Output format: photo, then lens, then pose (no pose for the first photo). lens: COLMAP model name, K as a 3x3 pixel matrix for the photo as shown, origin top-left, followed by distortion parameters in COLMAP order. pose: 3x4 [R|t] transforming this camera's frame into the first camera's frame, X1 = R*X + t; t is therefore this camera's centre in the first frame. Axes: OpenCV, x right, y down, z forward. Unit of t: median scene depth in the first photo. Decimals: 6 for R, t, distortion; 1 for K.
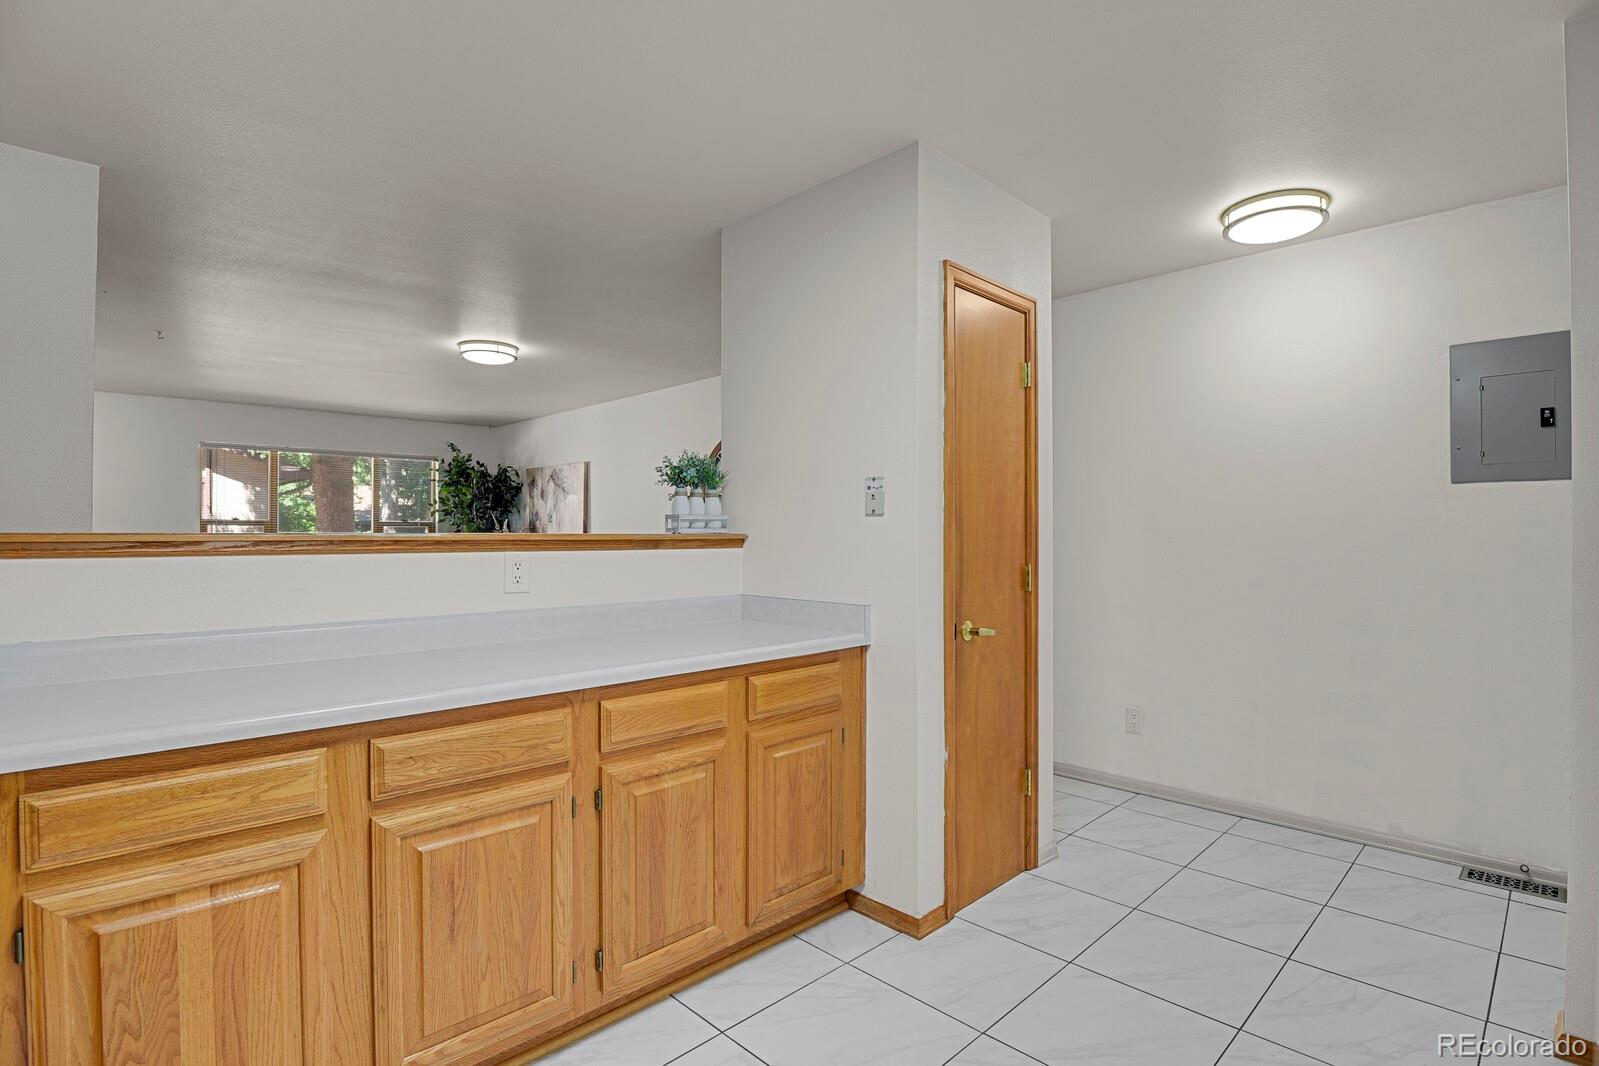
lens RADIAL K [[779.9, 0, 807.2], [0, 779.9, 533.3], [0, 0, 1]] dist [-0.026257, -0.001482]
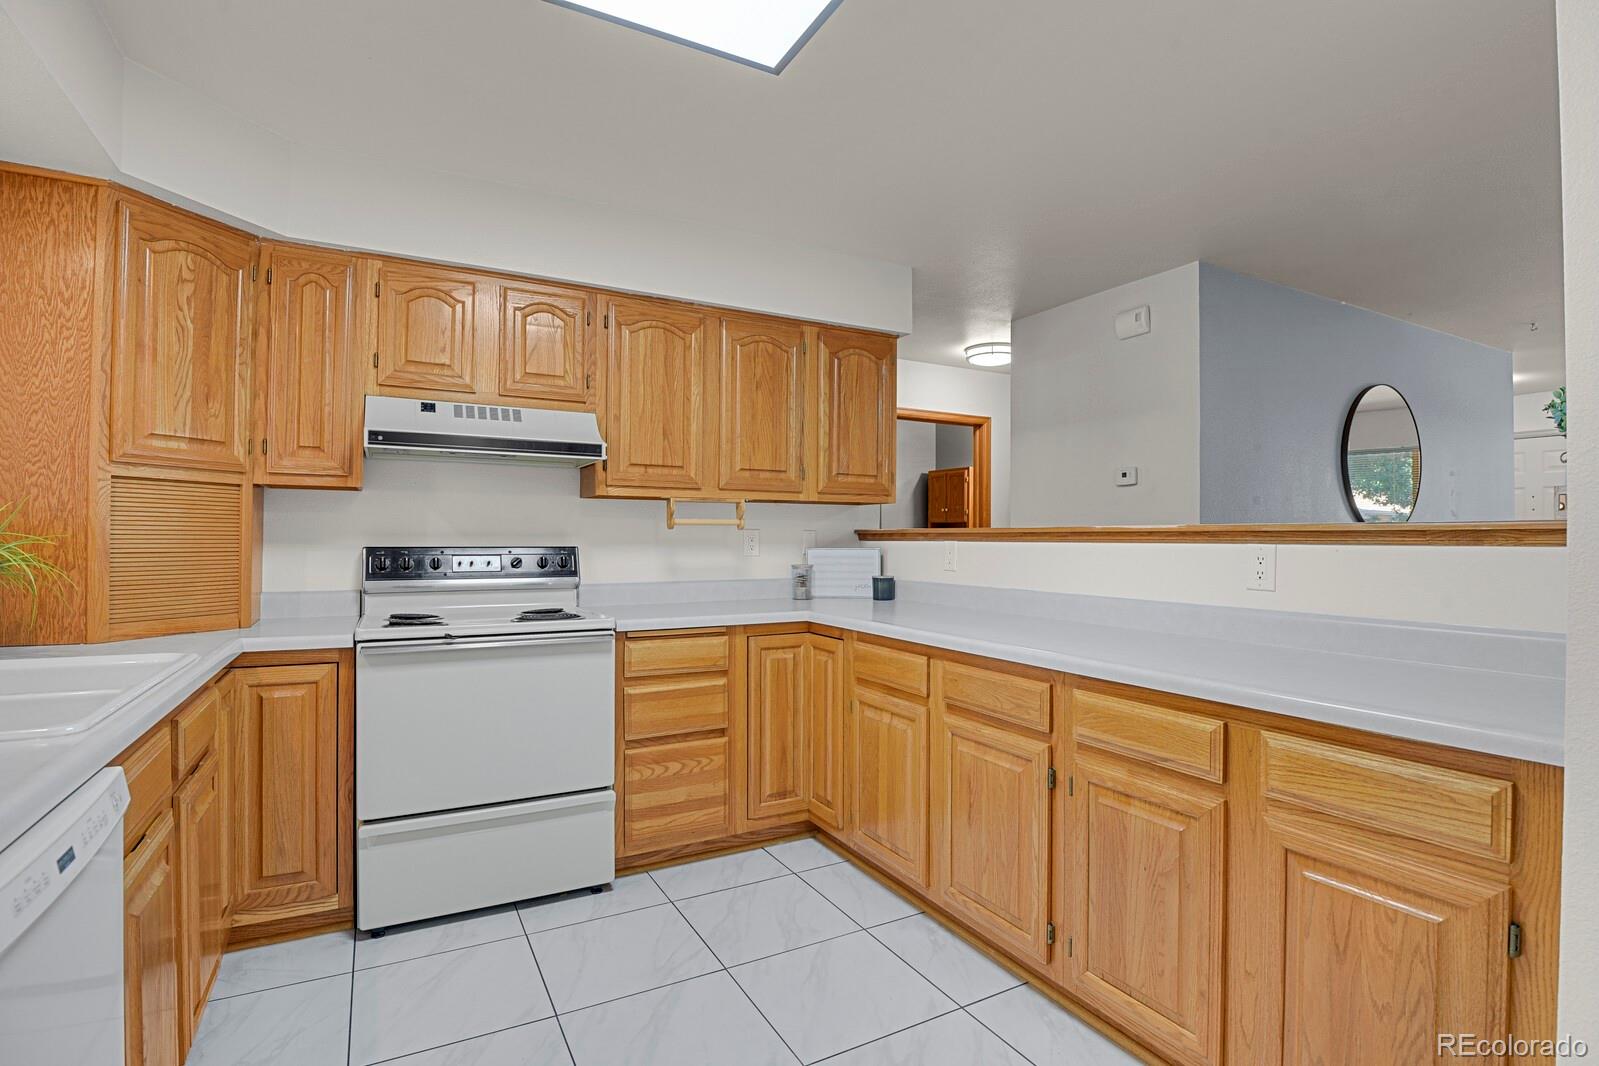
lens RADIAL K [[779.9, 0, 807.2], [0, 779.9, 533.3], [0, 0, 1]] dist [-0.026257, -0.001482]
pose [[-0.274406, -0.004515, -0.961603, 0.753853], [-0.002773, 0.999989, -0.003904, 0.019220], [0.961610, 0.001596, -0.274416, 0.893768]]
